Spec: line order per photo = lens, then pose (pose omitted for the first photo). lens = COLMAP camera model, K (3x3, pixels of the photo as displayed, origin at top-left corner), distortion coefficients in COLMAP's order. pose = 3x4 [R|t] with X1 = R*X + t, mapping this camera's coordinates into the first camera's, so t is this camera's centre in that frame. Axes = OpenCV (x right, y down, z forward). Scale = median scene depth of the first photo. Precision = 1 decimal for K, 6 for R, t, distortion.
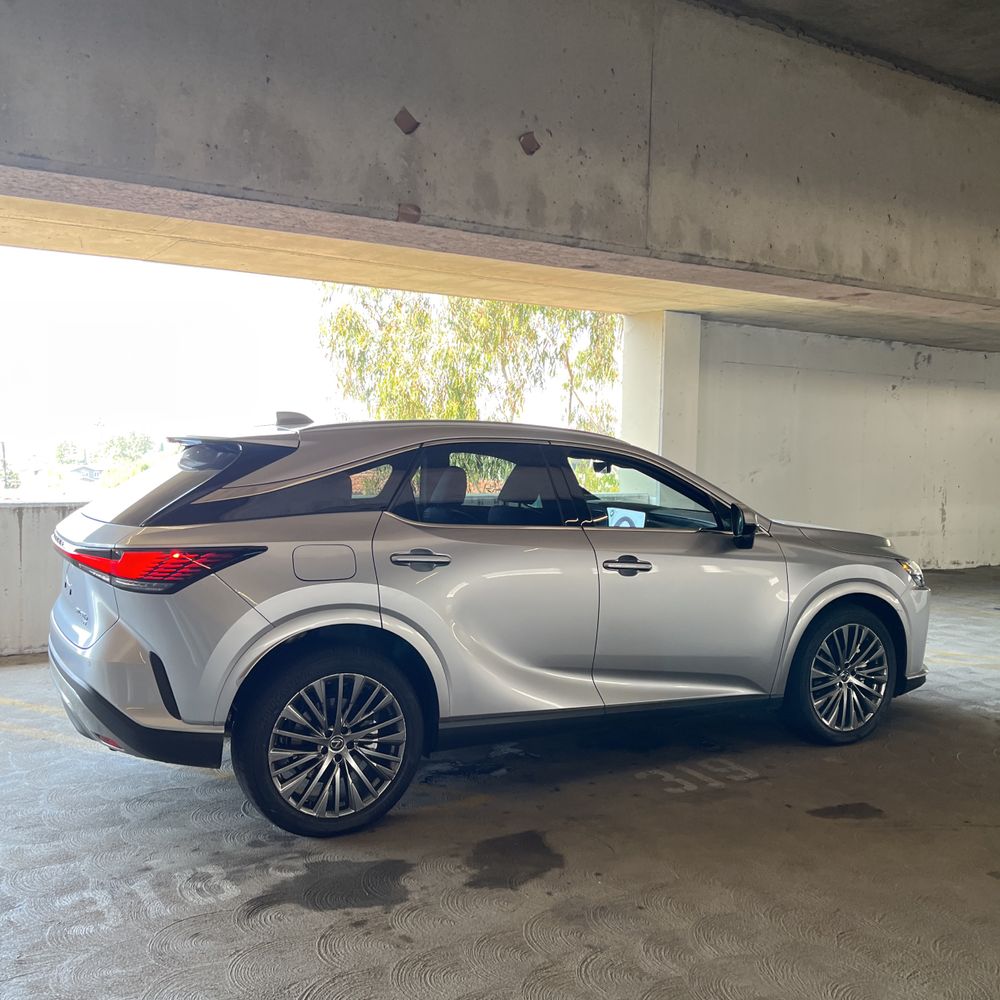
lens RADIAL K [[1004.1, 0, 504.5], [0, 1004.1, 514.5], [0, 0, 1]] dist [0.007805, -0.007224]
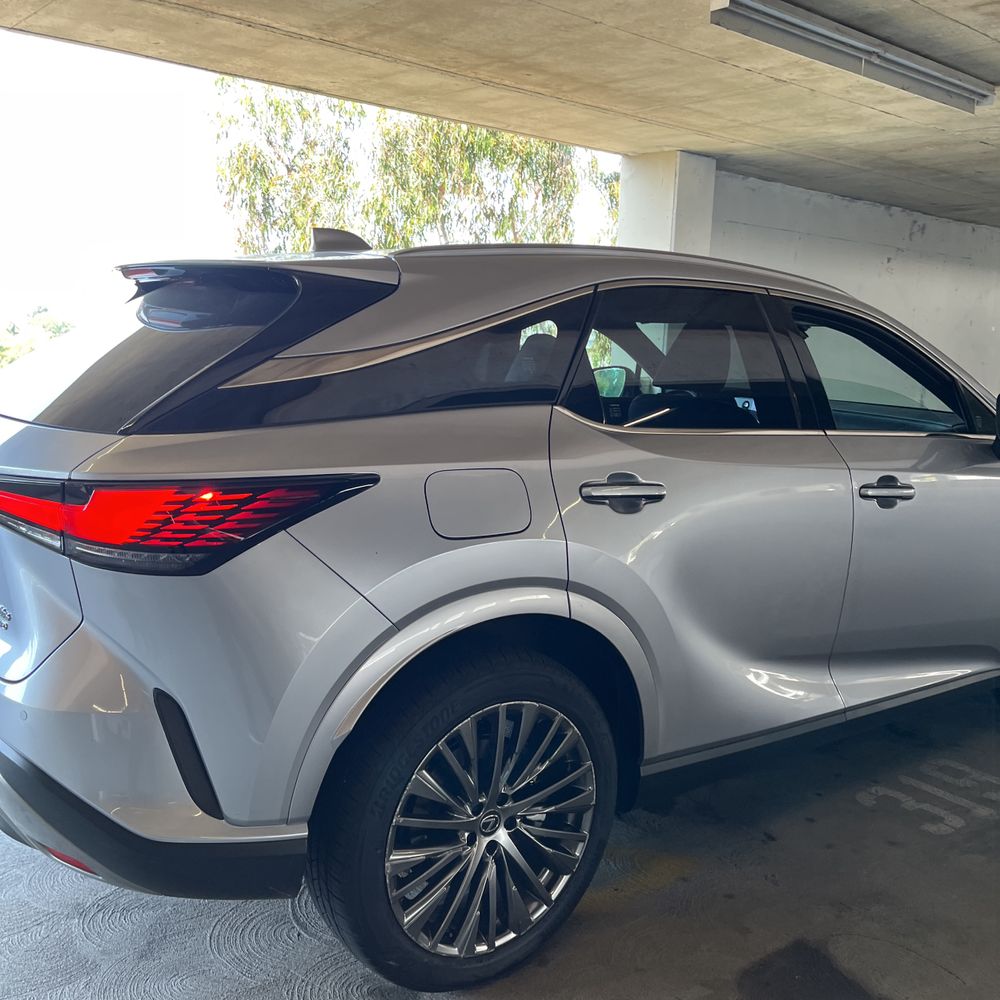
lens RADIAL K [[988.9, 0, 494.6], [0, 988.9, 503.0], [0, 0, 1]] dist [0.018796, -0.018311]
pose [[0.990245, -0.006971, 0.139162, -0.233341], [-0.007776, 0.994426, 0.105151, -0.006858], [-0.139119, -0.105207, 0.984671, 0.463624]]
